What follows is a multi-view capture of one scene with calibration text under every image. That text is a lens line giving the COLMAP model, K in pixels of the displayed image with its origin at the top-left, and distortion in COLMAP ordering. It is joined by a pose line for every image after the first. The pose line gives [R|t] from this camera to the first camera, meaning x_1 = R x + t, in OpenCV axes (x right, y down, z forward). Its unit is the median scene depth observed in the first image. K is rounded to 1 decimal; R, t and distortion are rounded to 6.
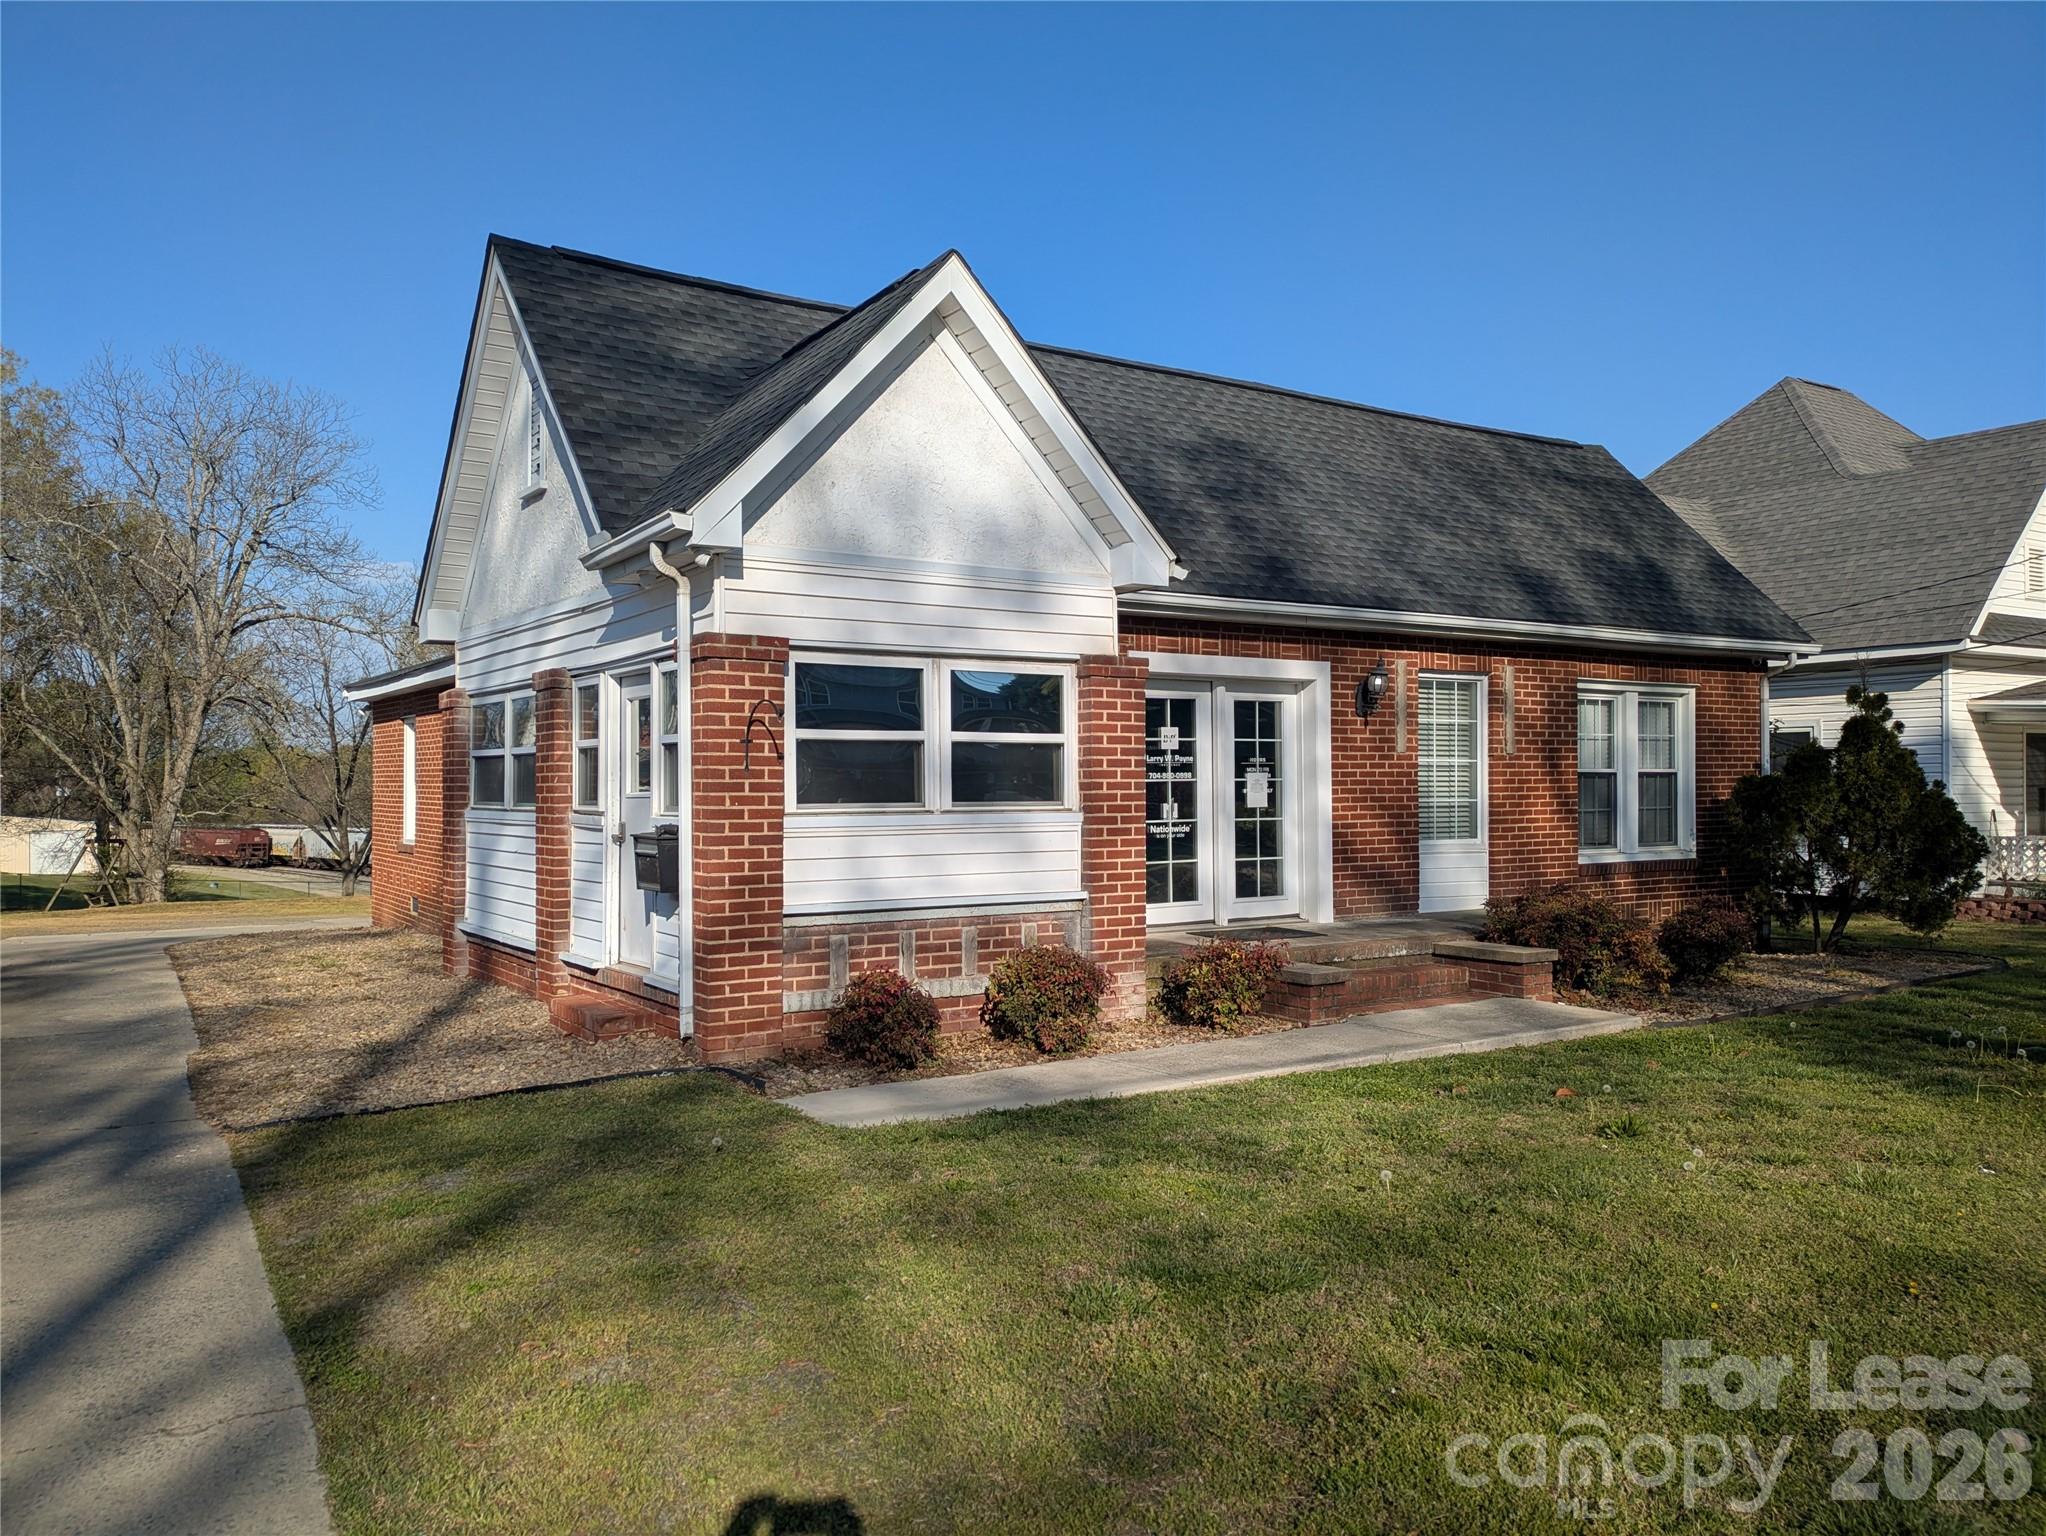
lens RADIAL K [[1508.5, 0, 1027.1], [0, 1508.5, 767.6], [0, 0, 1]] dist [0.050037, -0.020175]
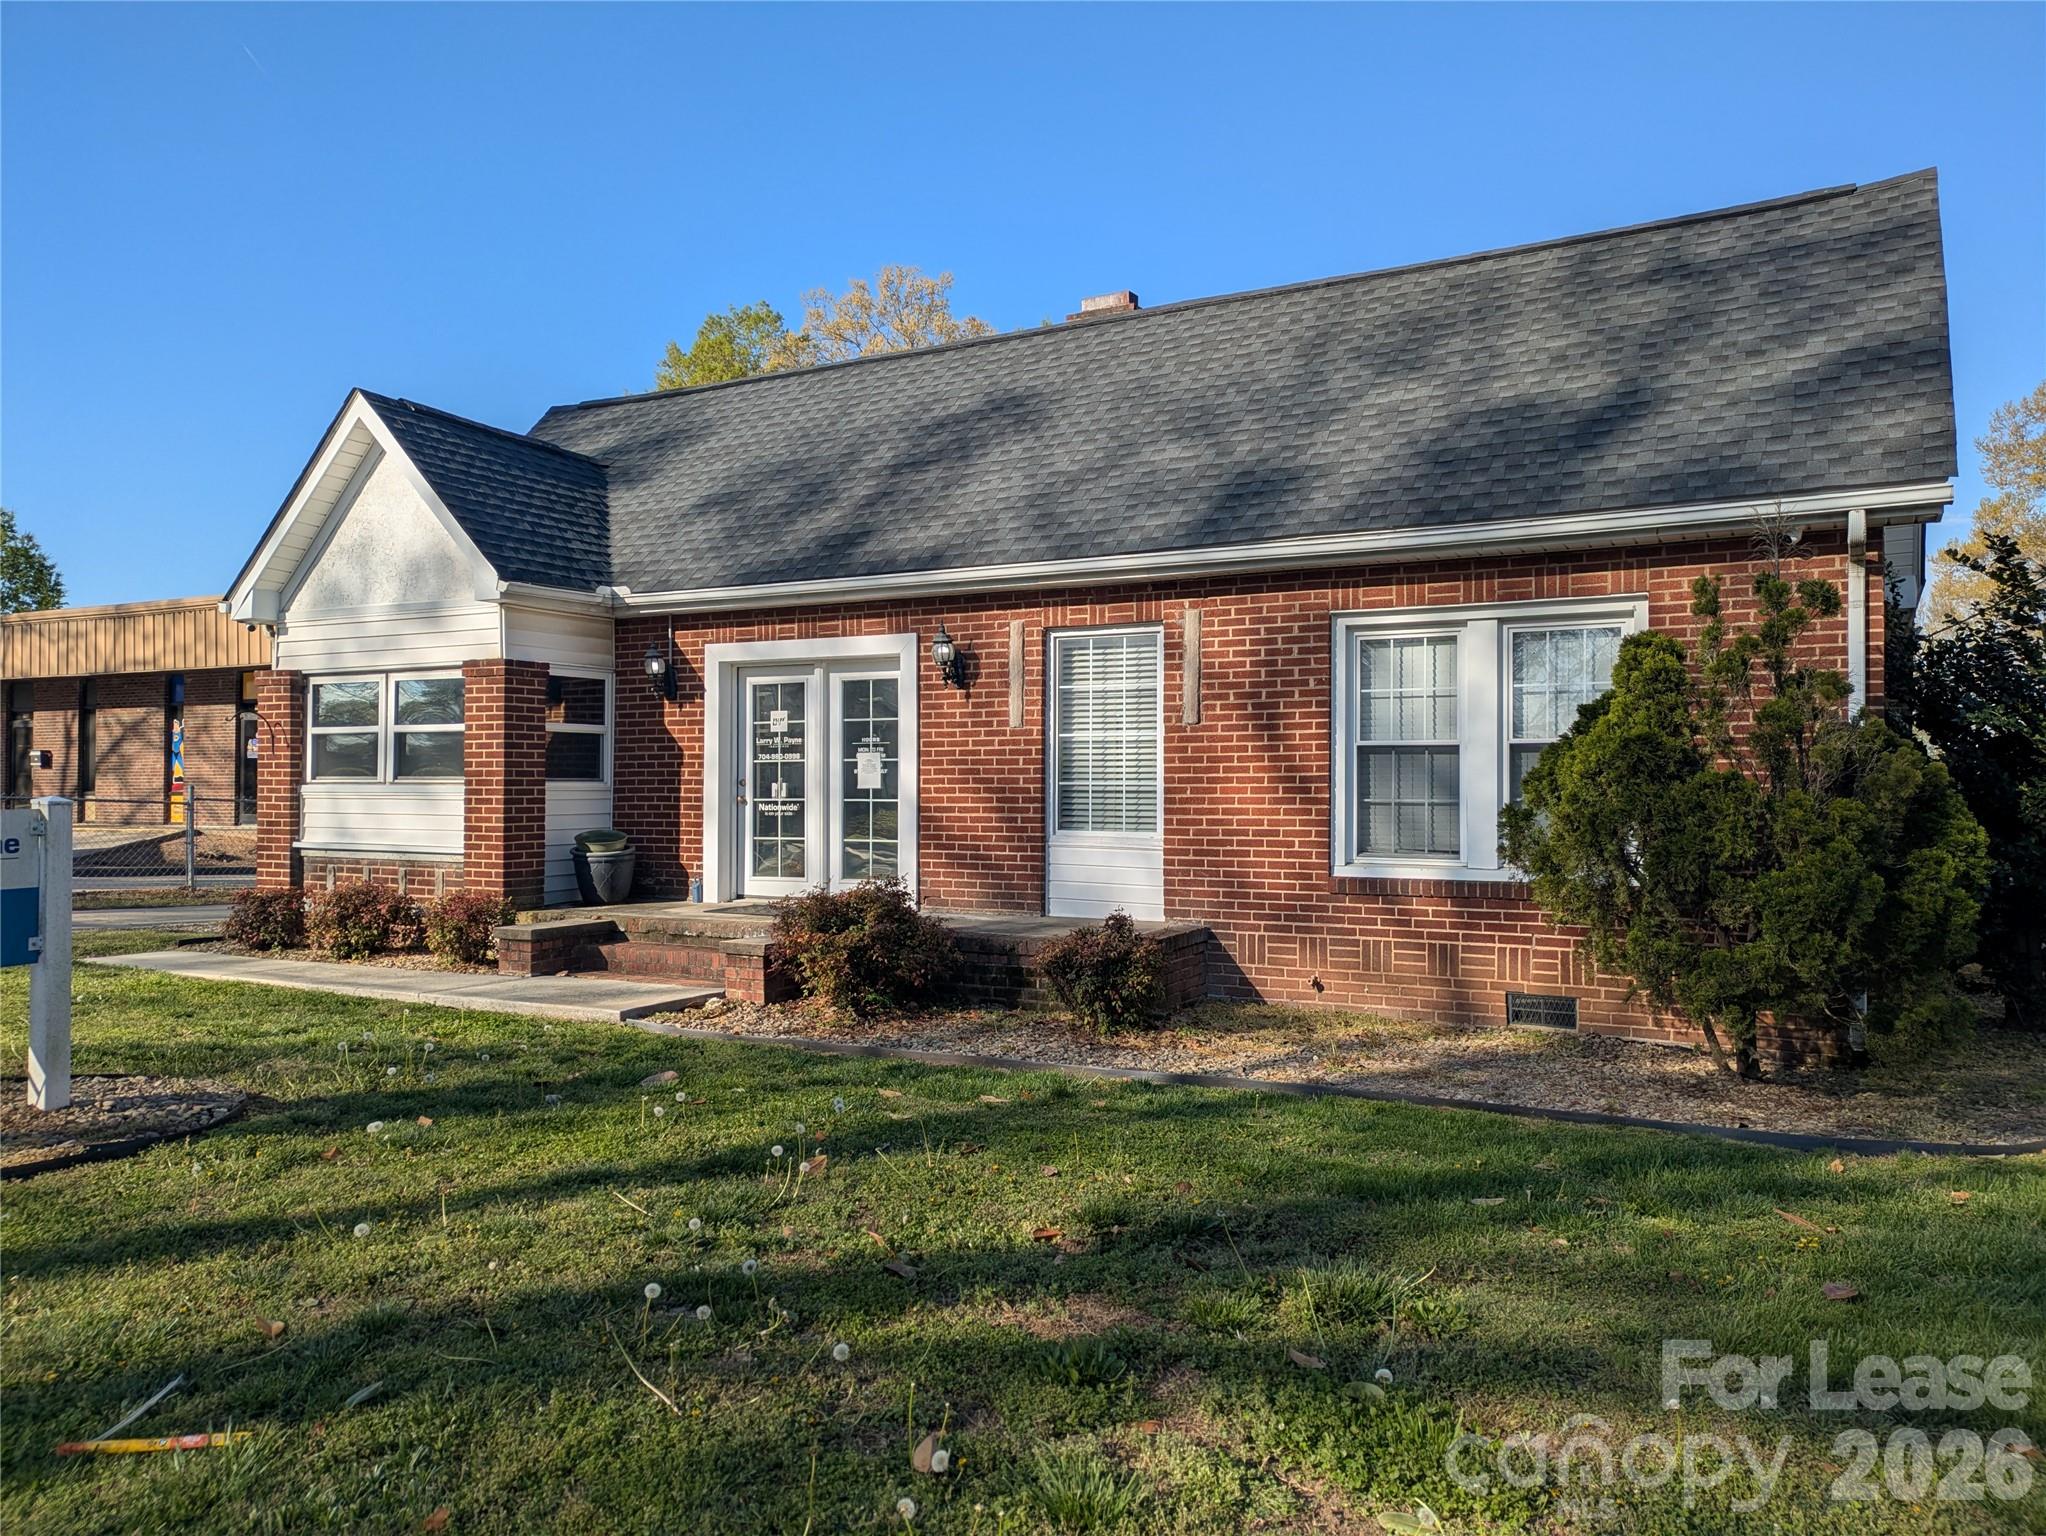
lens RADIAL K [[1508.5, 0, 1016.3], [0, 1508.5, 766.3], [0, 0, 1]] dist [0.050037, -0.020175]
pose [[0.457912, -0.007568, -0.888966, 1.079073], [0.006115, 0.999967, -0.005364, 0.018177], [0.888977, -0.002980, 0.457943, 0.644618]]
